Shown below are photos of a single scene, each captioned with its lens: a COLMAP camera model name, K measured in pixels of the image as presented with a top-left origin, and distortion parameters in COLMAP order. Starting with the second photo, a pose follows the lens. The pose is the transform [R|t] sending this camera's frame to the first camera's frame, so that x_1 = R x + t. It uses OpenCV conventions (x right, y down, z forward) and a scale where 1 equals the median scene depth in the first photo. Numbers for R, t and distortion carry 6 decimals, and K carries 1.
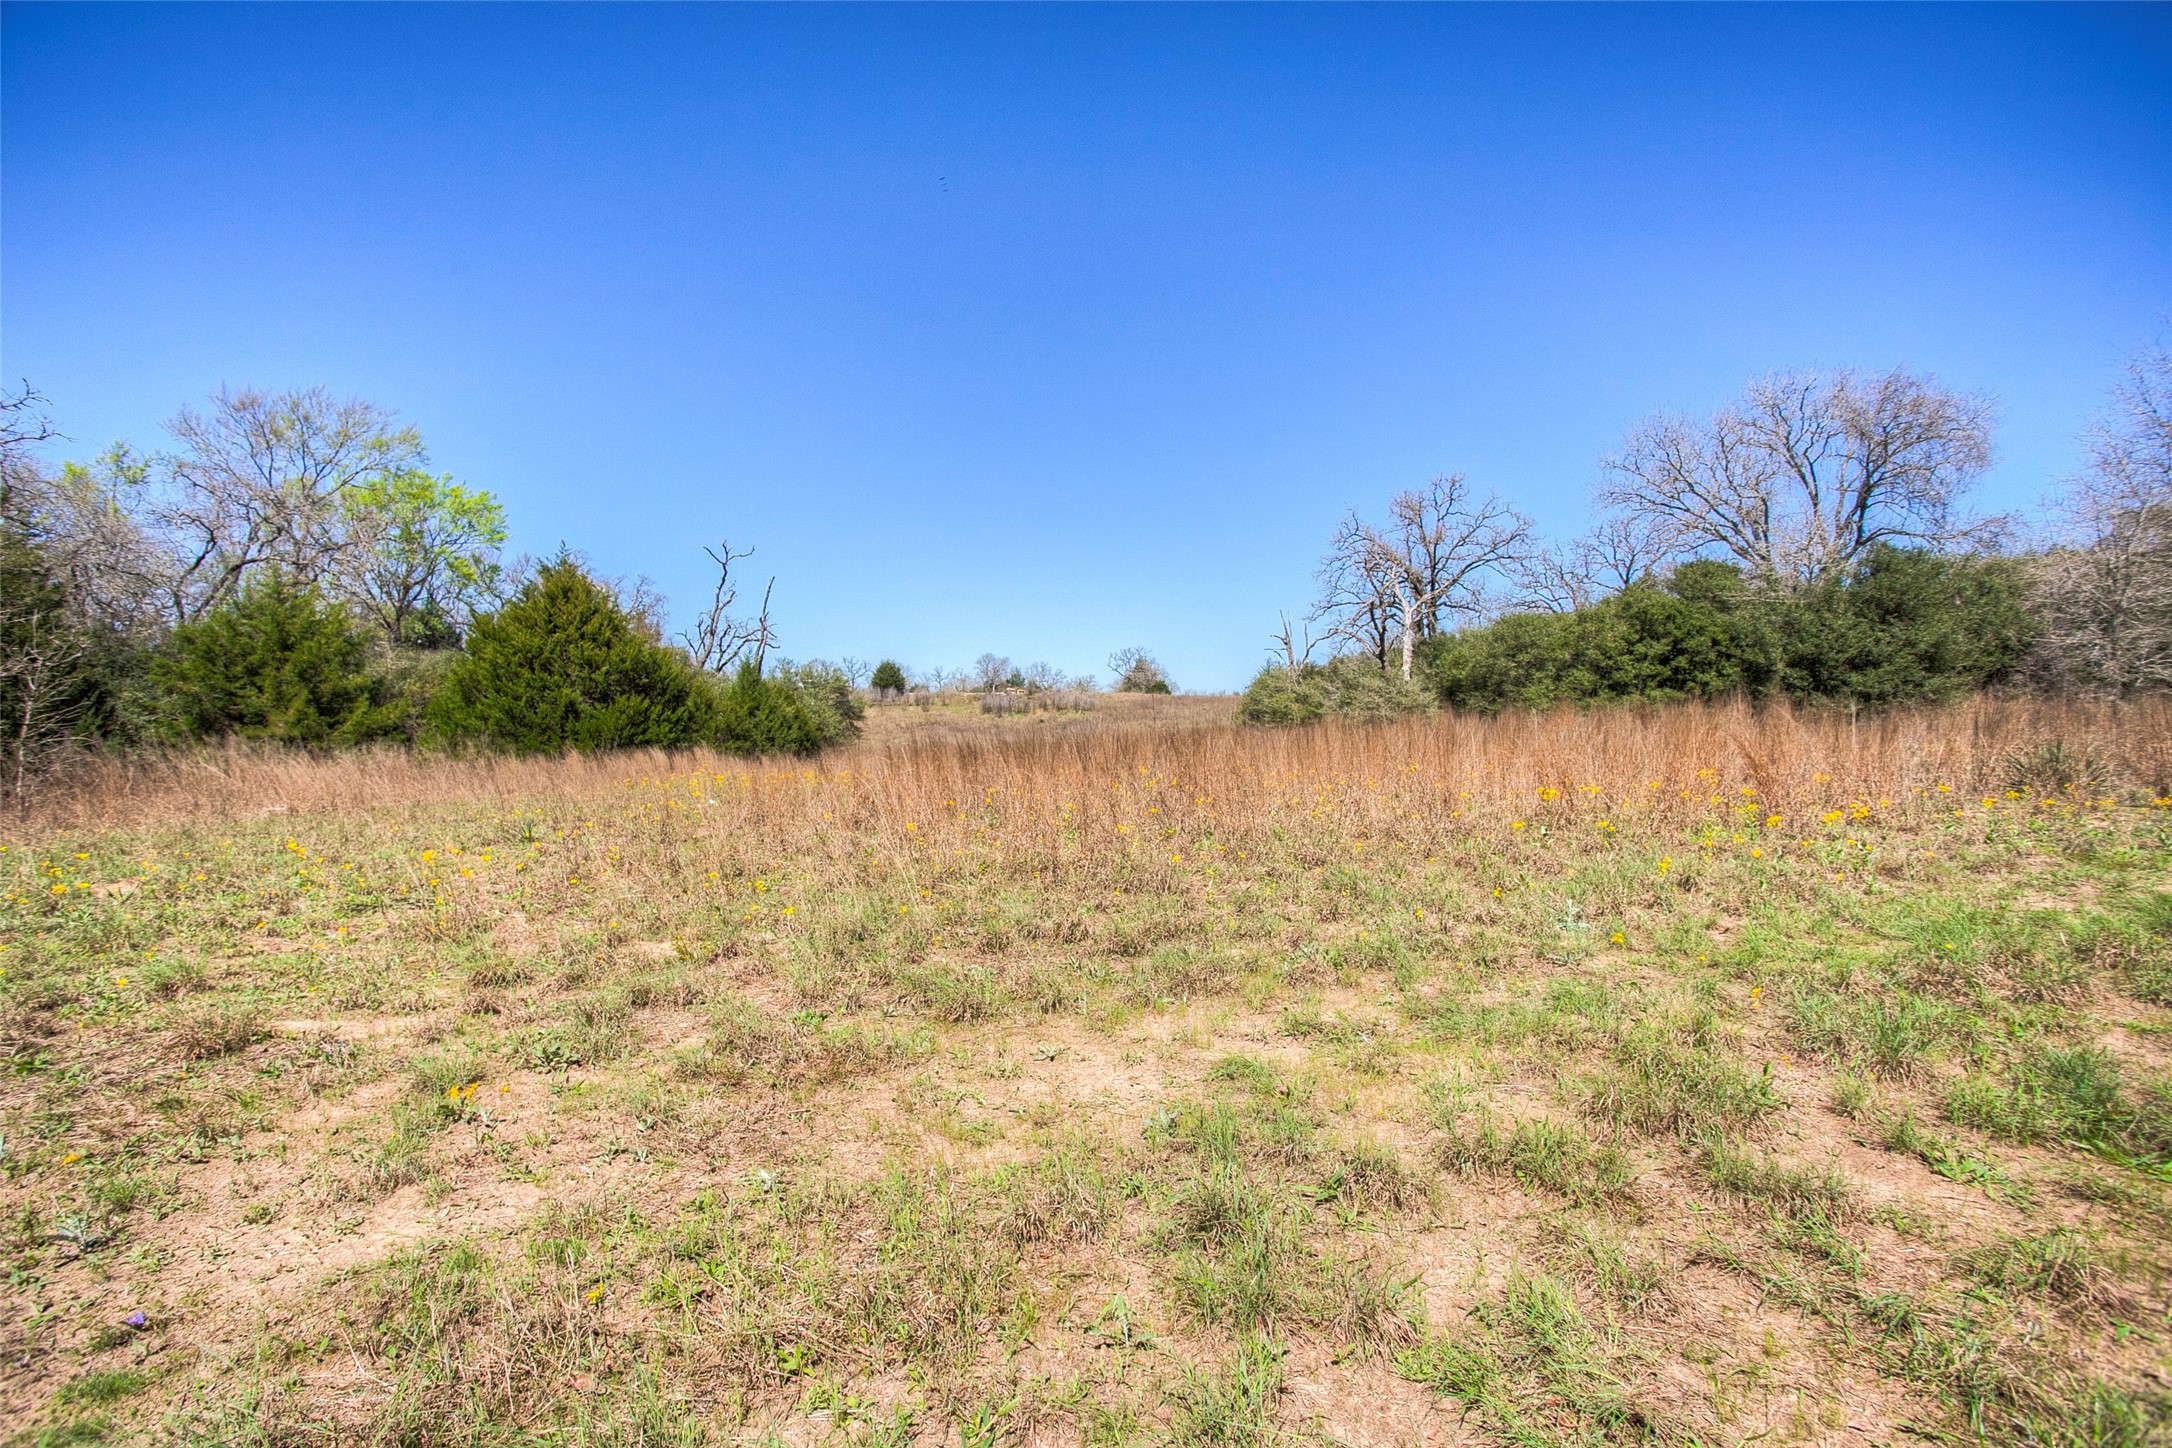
lens RADIAL K [[1064.0, 0, 1090.8], [0, 1064.0, 729.3], [0, 0, 1]] dist [-0.059782, 0.025148]
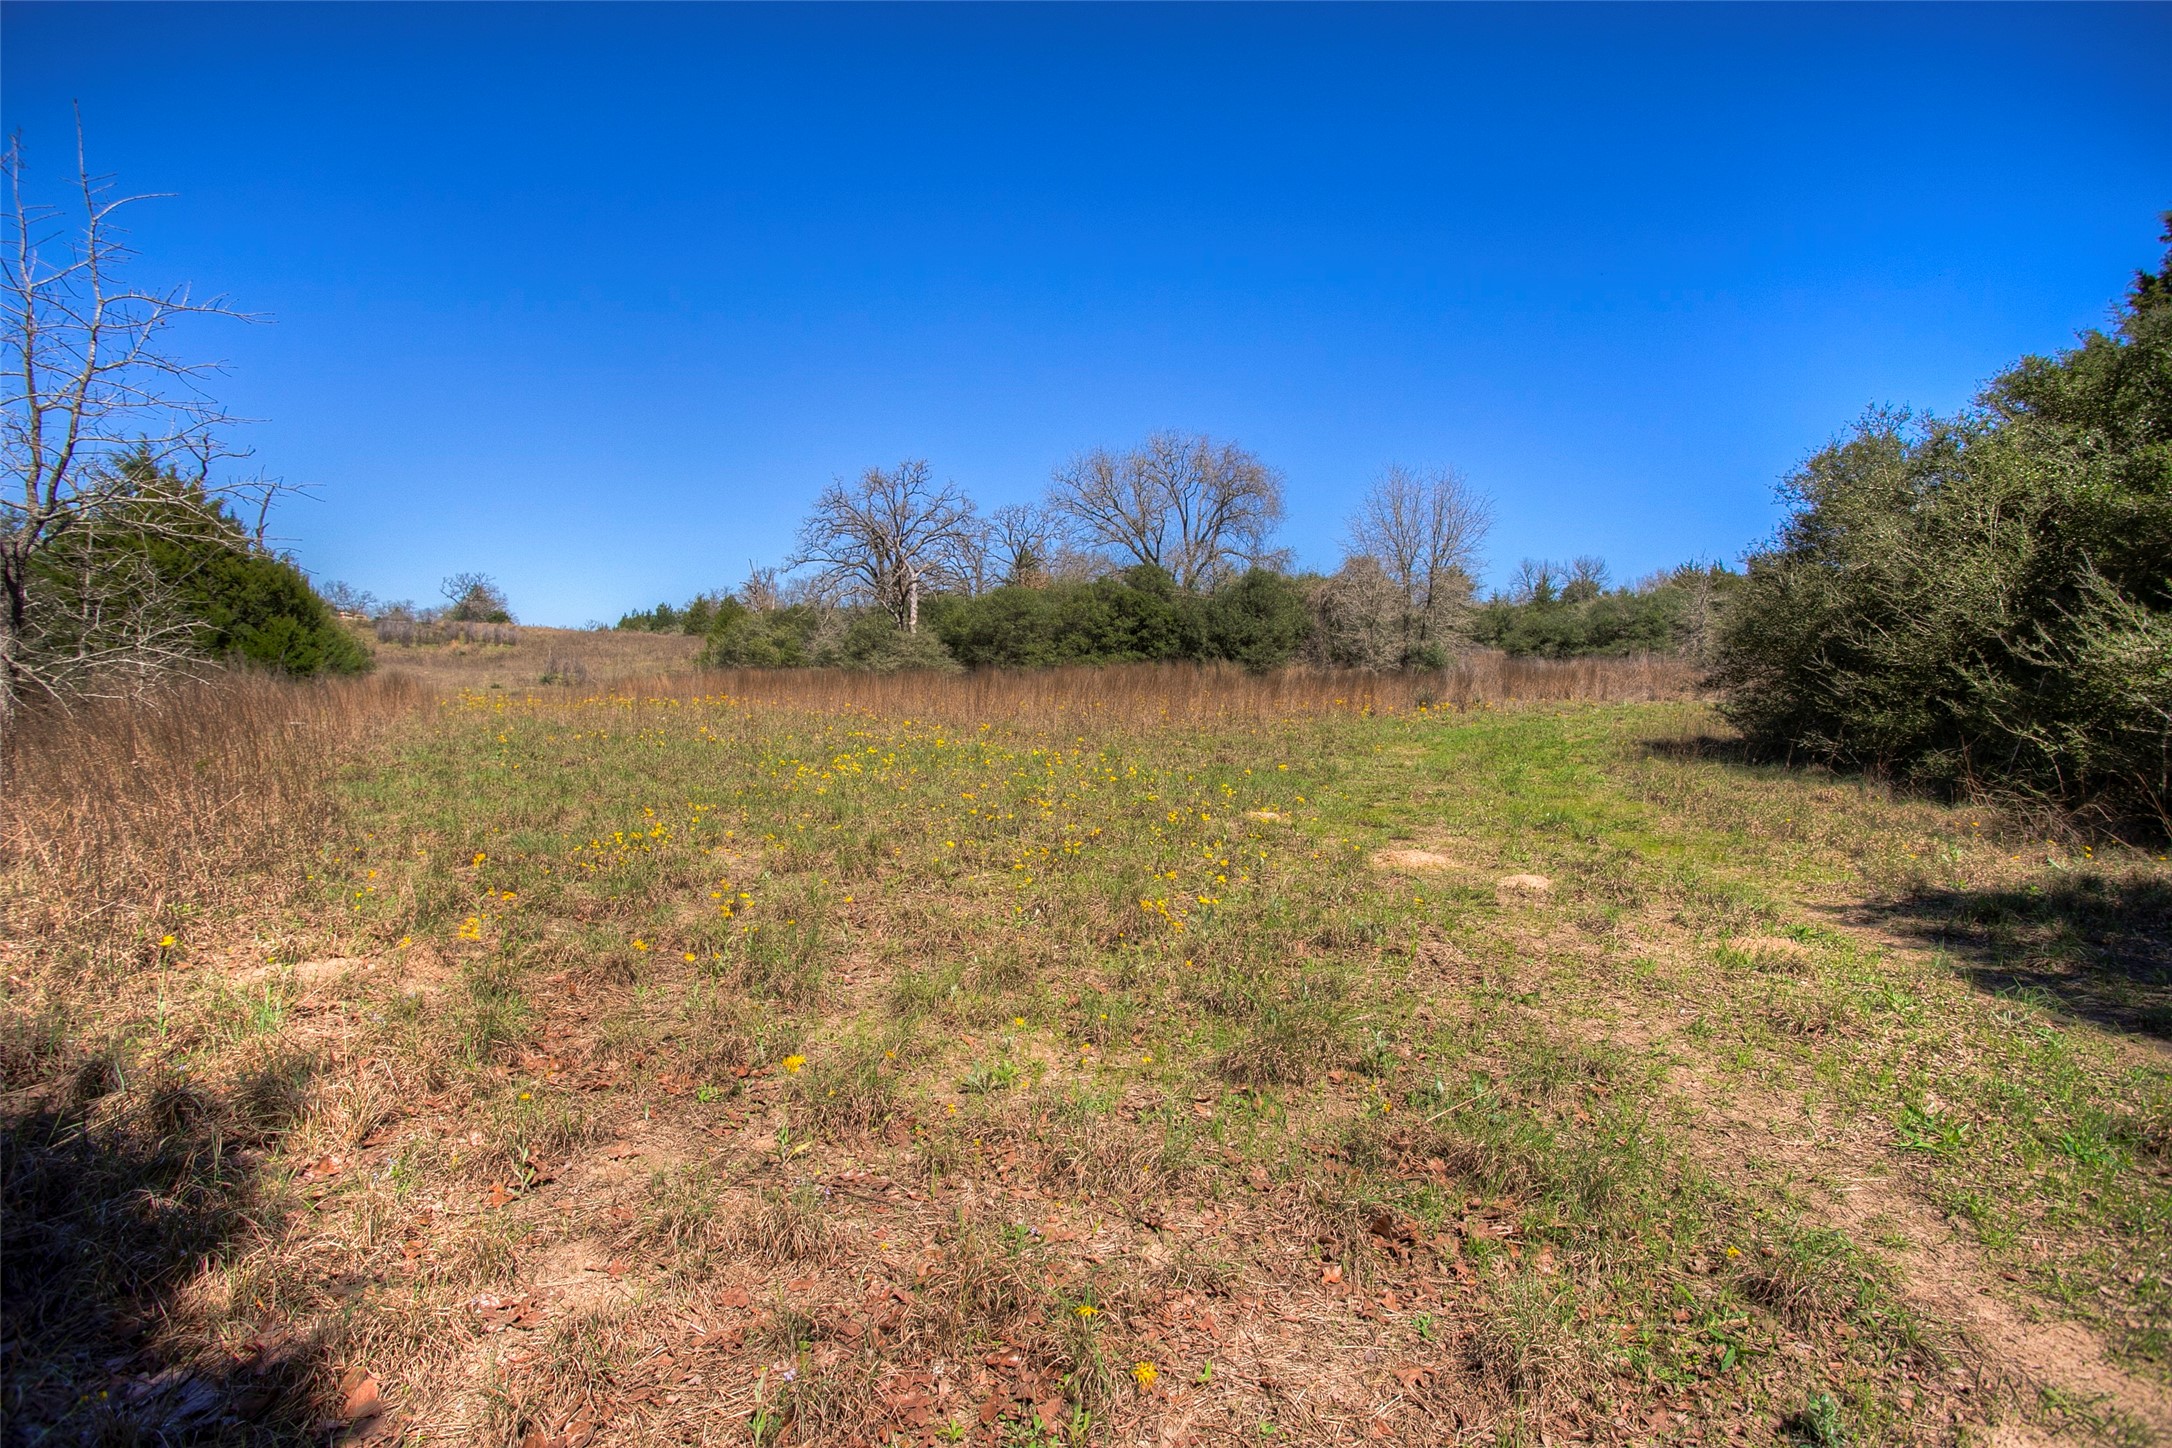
lens RADIAL K [[1064.0, 0, 1090.8], [0, 1064.0, 729.3], [0, 0, 1]] dist [-0.059782, 0.025148]
pose [[0.812509, -0.002581, 0.582943, -0.307071], [-0.028586, 0.998611, 0.044265, 0.005620], [-0.582247, -0.052630, 0.811307, -0.155923]]
